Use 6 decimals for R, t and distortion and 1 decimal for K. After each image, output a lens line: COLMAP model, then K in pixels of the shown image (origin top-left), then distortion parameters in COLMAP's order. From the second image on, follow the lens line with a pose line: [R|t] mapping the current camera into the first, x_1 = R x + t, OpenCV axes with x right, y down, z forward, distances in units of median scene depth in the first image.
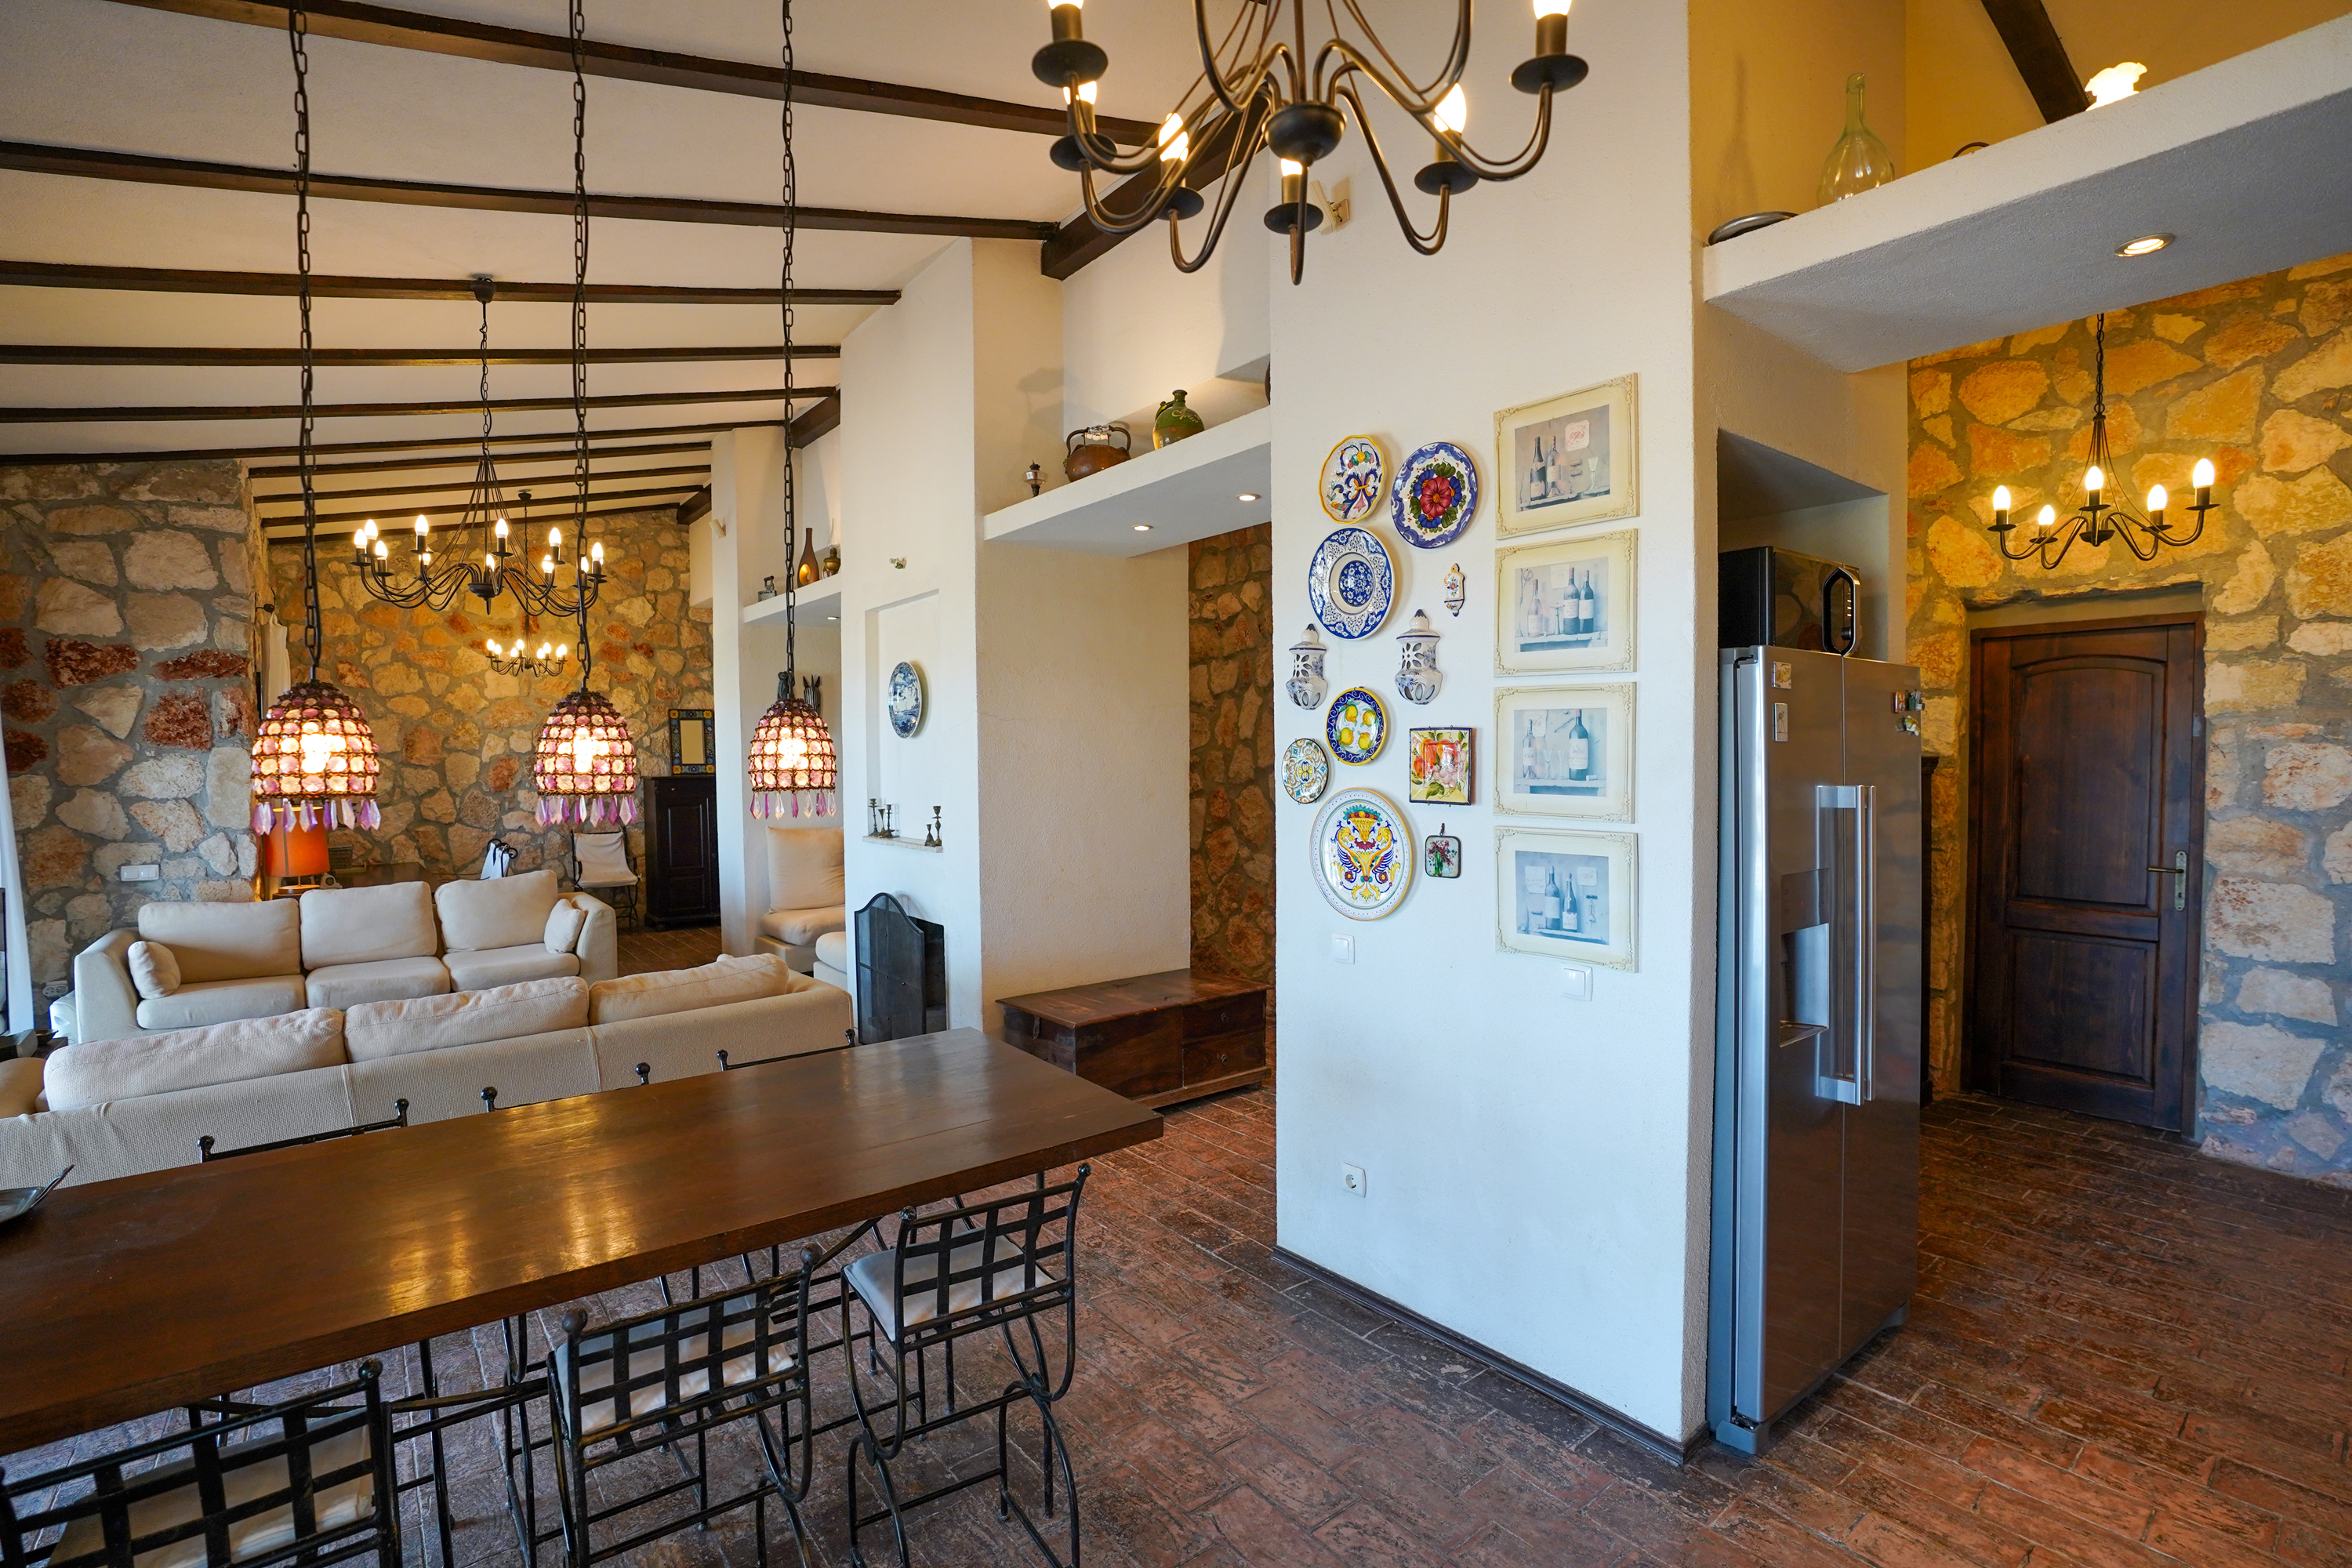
lens RADIAL K [[1083.6, 0, 1161.6], [0, 1083.6, 793.0], [0, 0, 1]] dist [-0.070120, 0.028632]
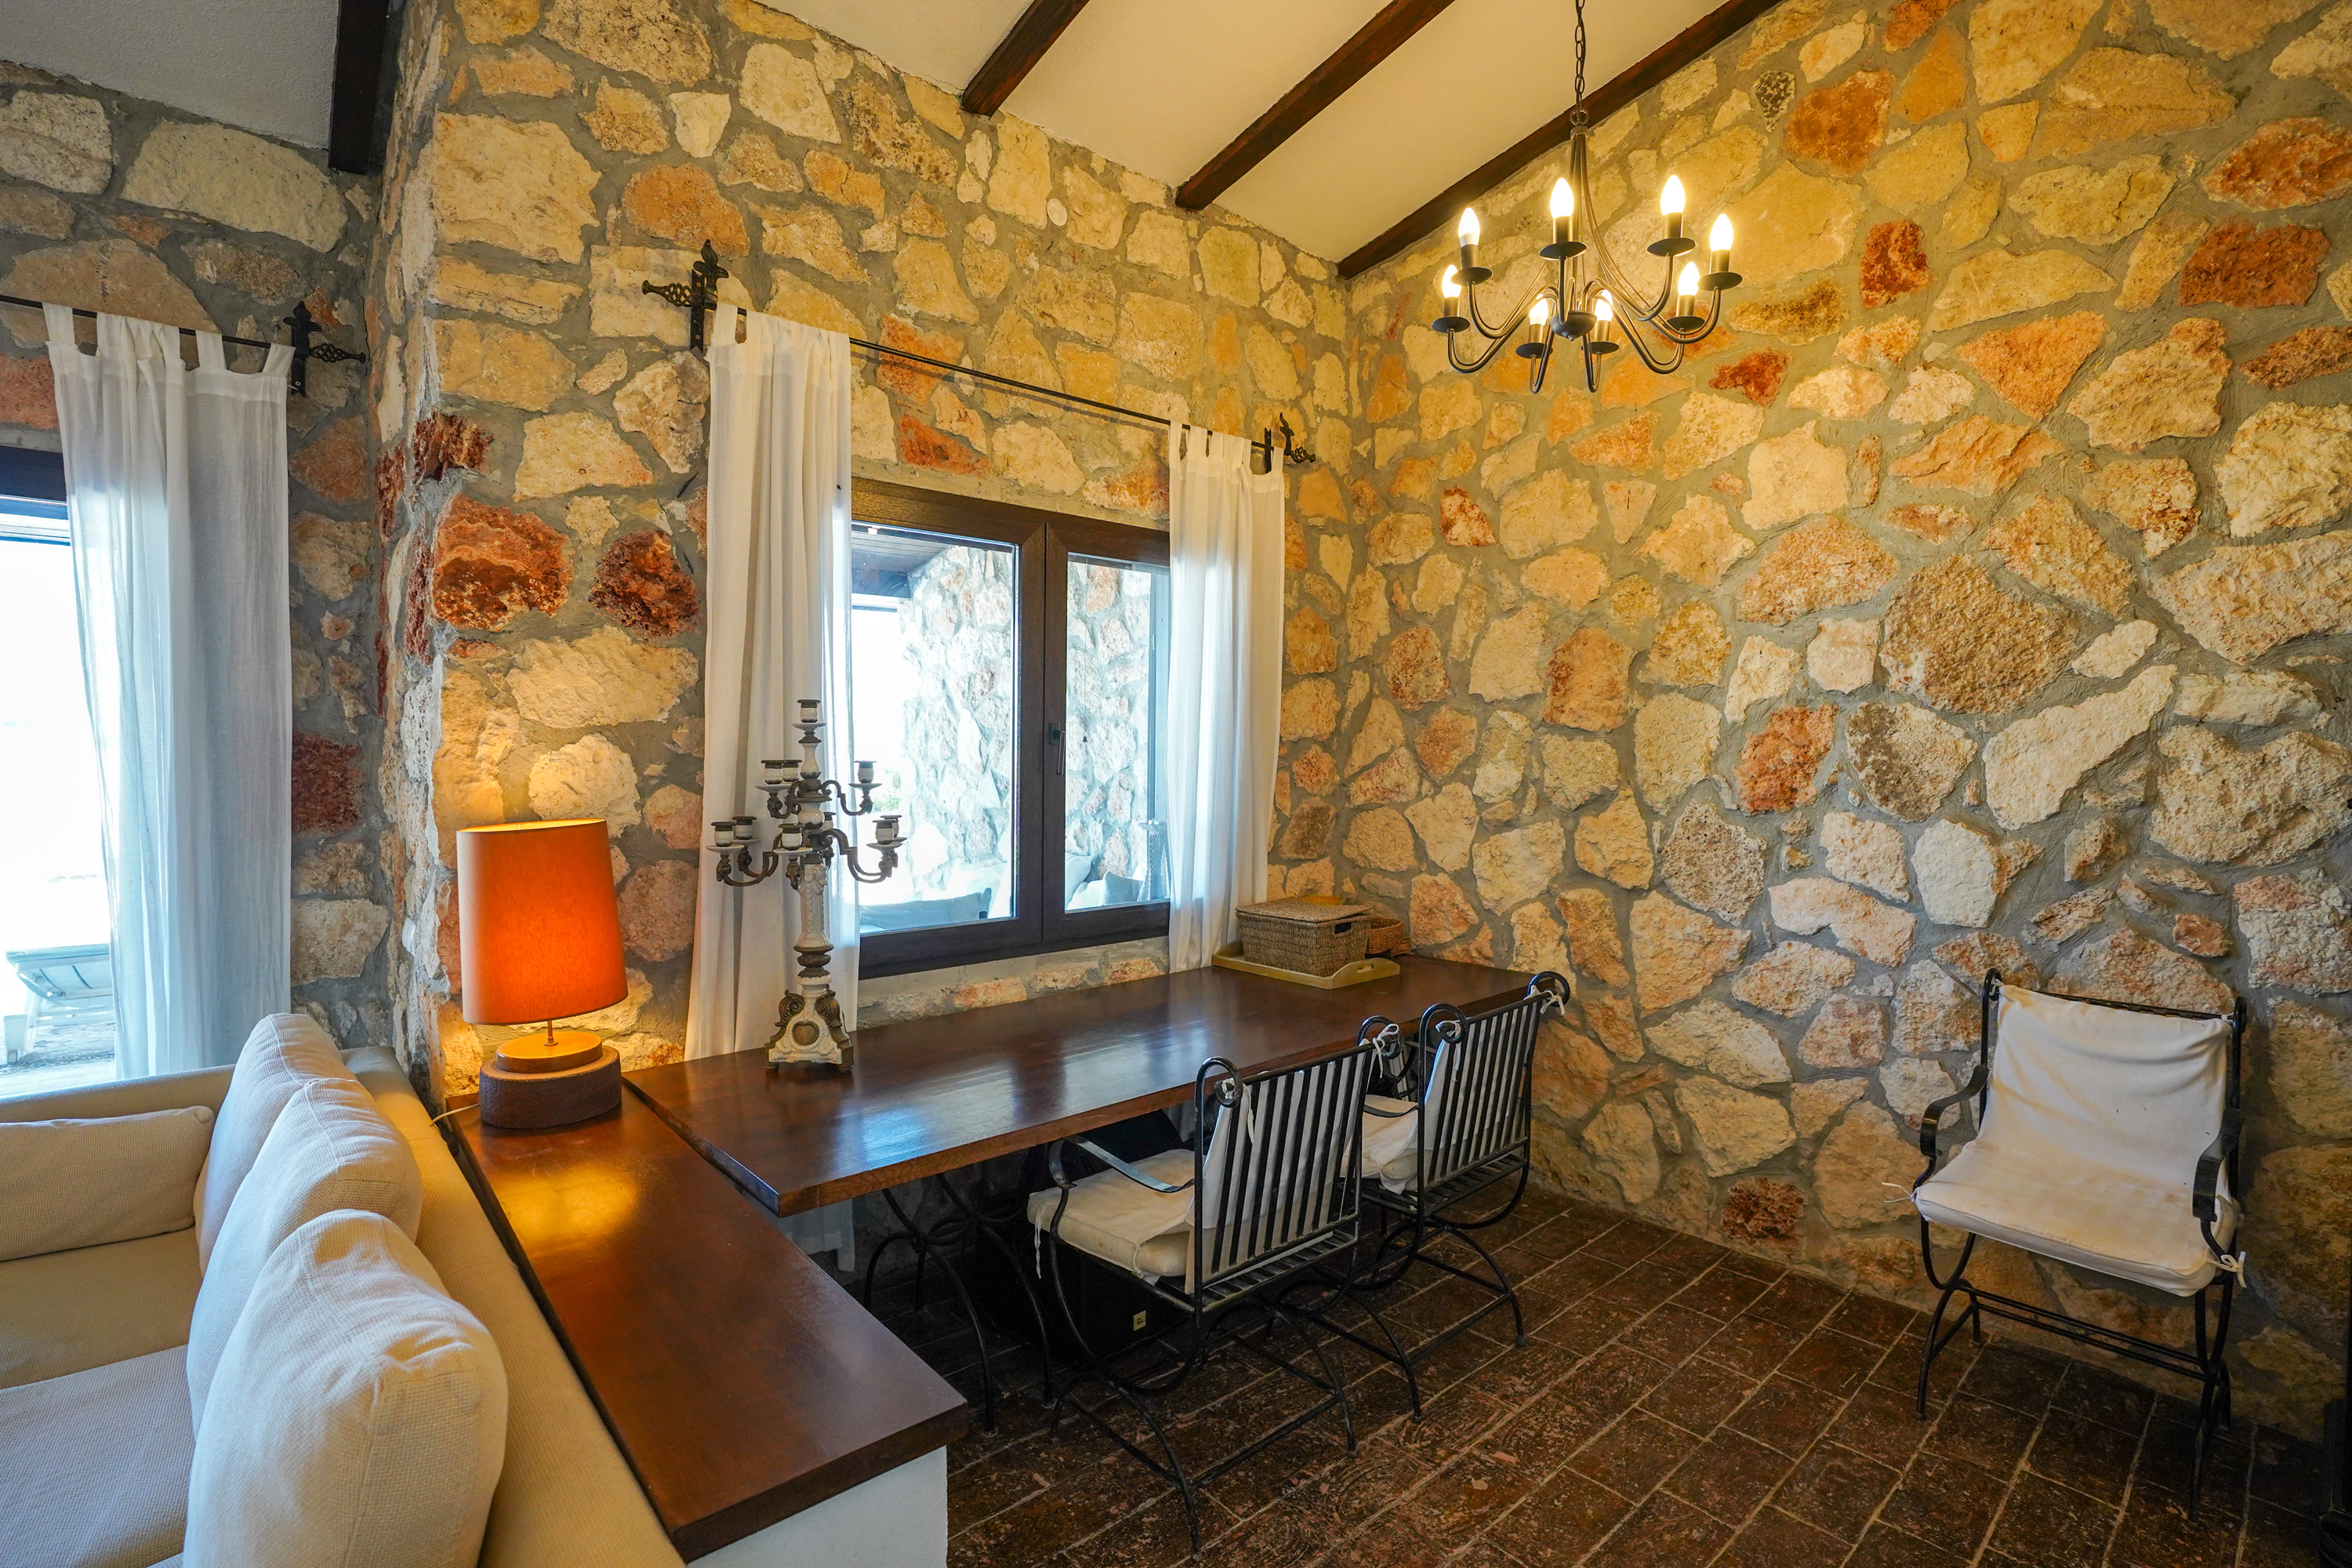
lens RADIAL K [[1082.7, 0, 1165.5], [0, 1082.7, 787.6], [0, 0, 1]] dist [-0.070984, 0.027867]
pose [[0.048148, 0.047626, -0.997704, -0.483117], [-0.045014, 0.997951, 0.045466, -0.024073], [0.997825, 0.042722, 0.050193, 1.250295]]
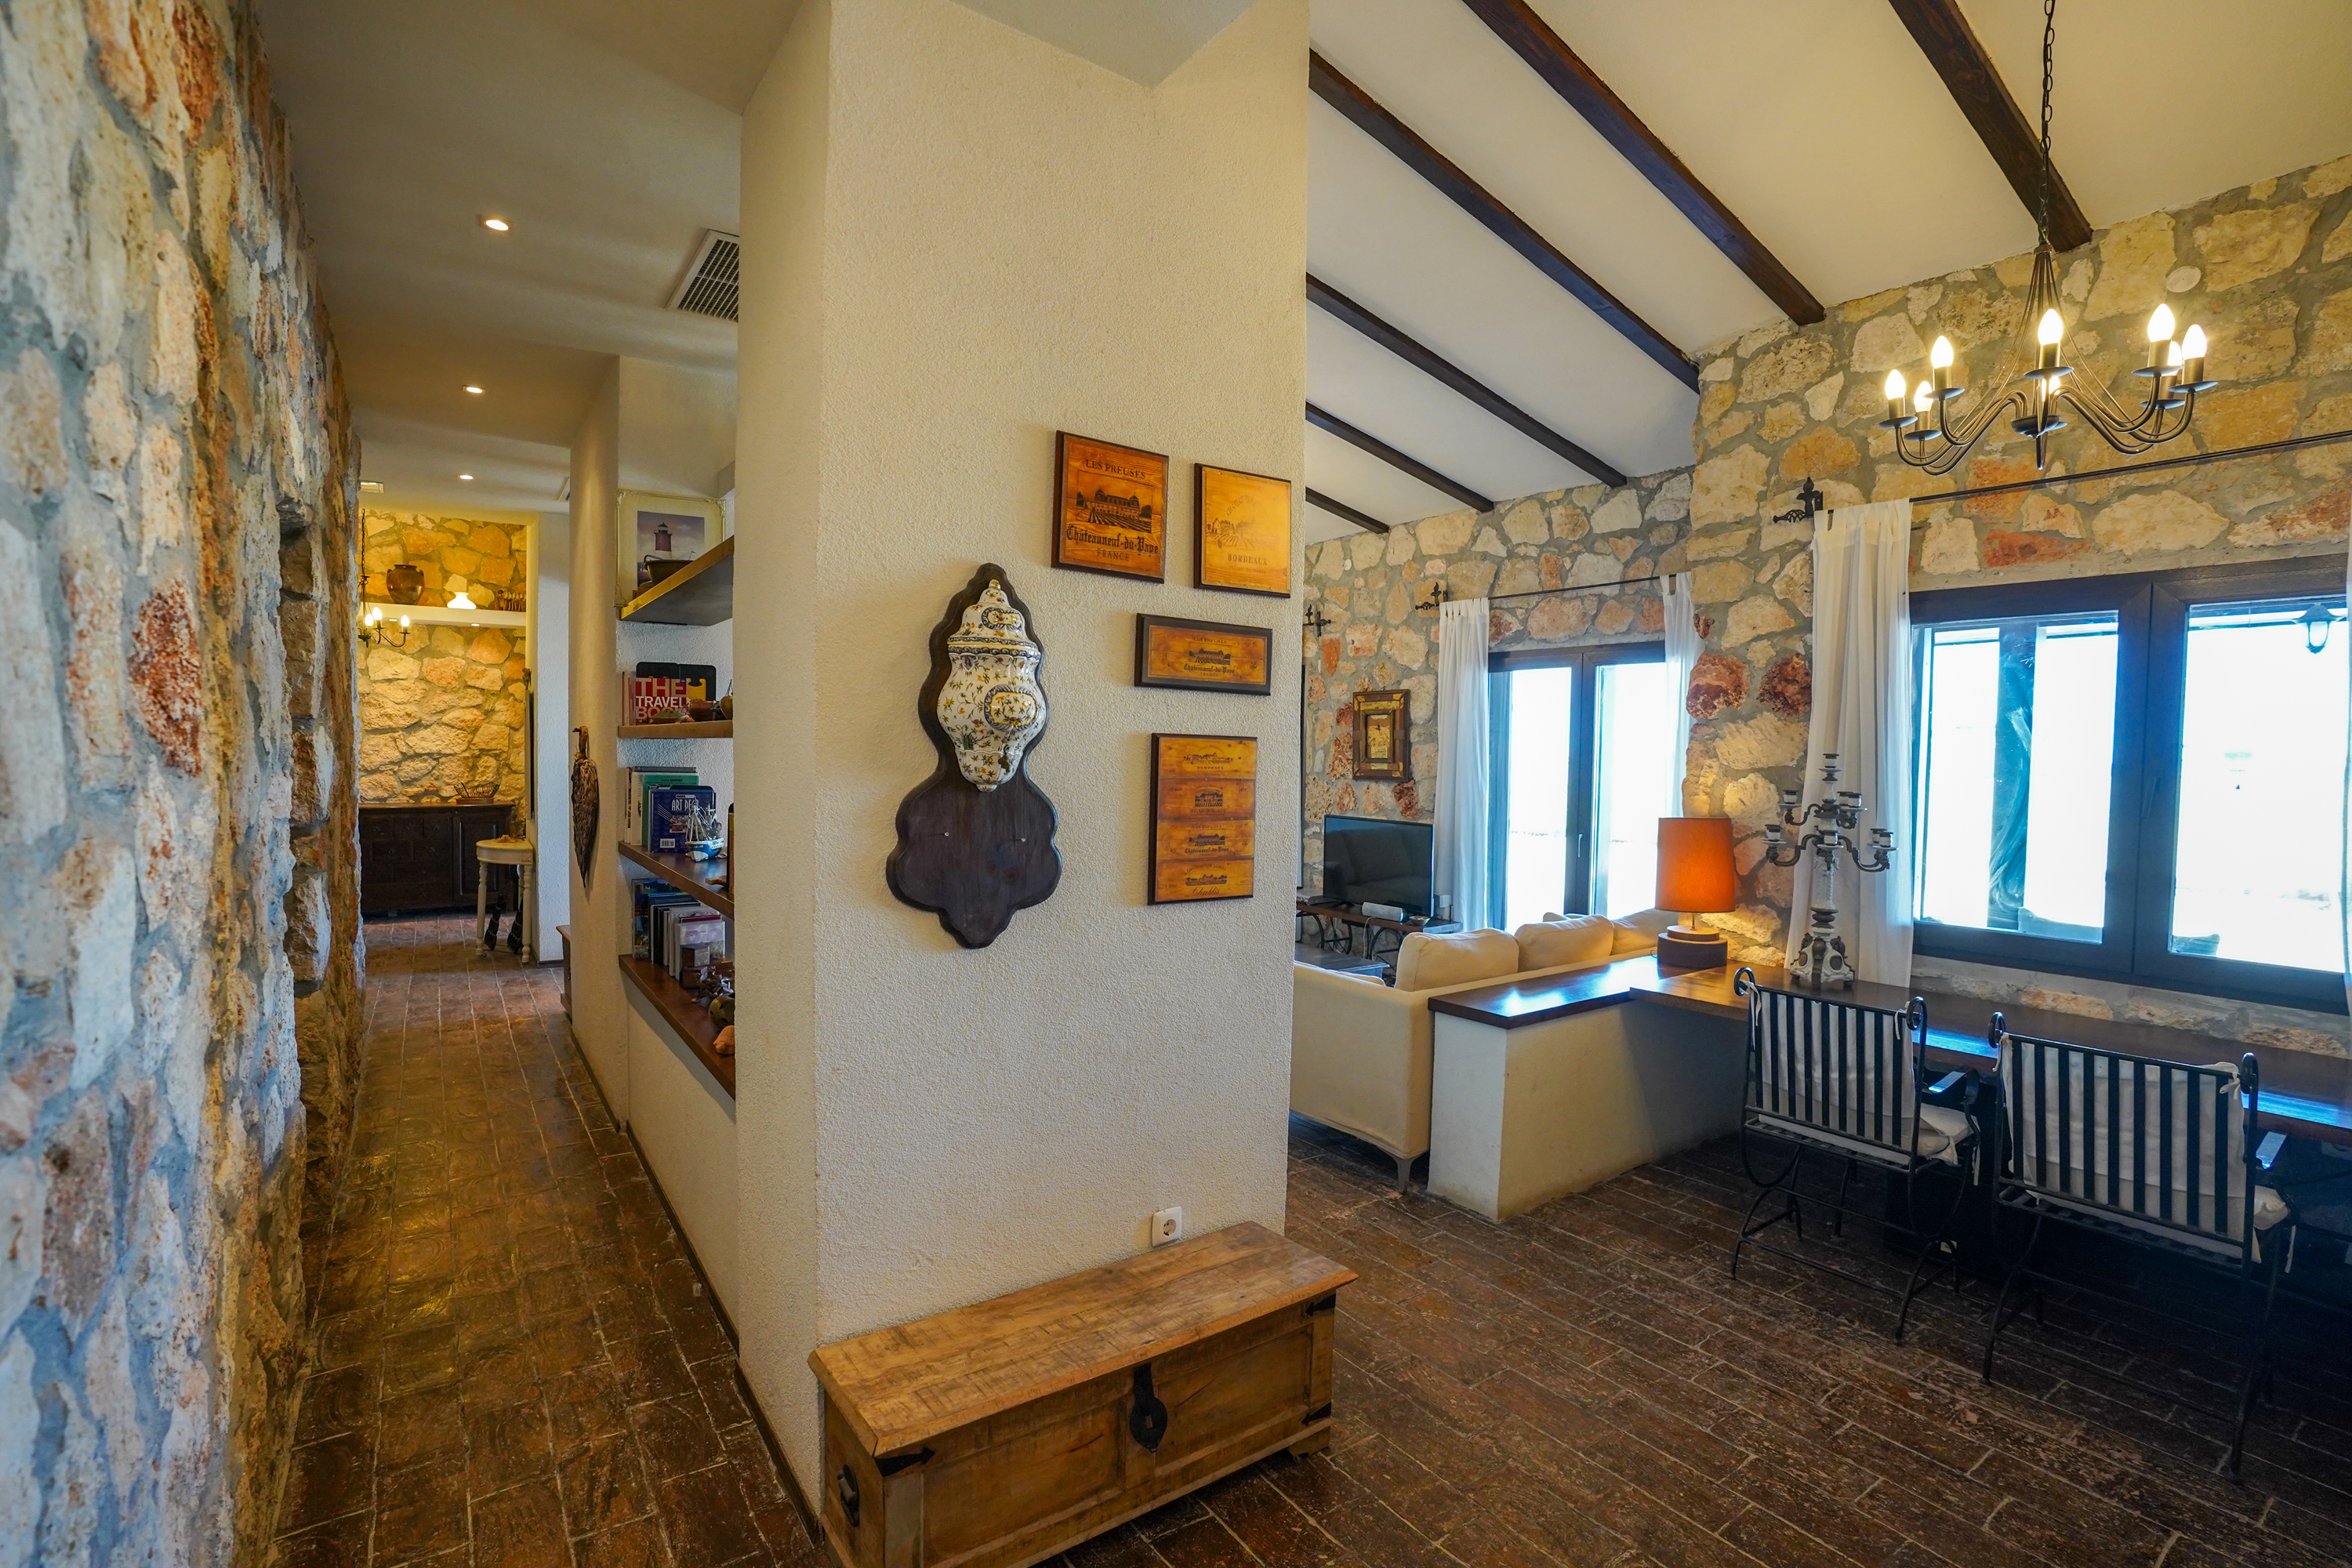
lens RADIAL K [[1085.7, 0, 1176.0], [0, 1085.7, 784.0], [0, 0, 1]] dist [-0.051414, 0.022483]
pose [[-0.999380, -0.009179, 0.033999, -0.527525], [-0.006705, 0.997369, 0.072186, -0.059764], [-0.034572, 0.071913, -0.996812, 1.813771]]
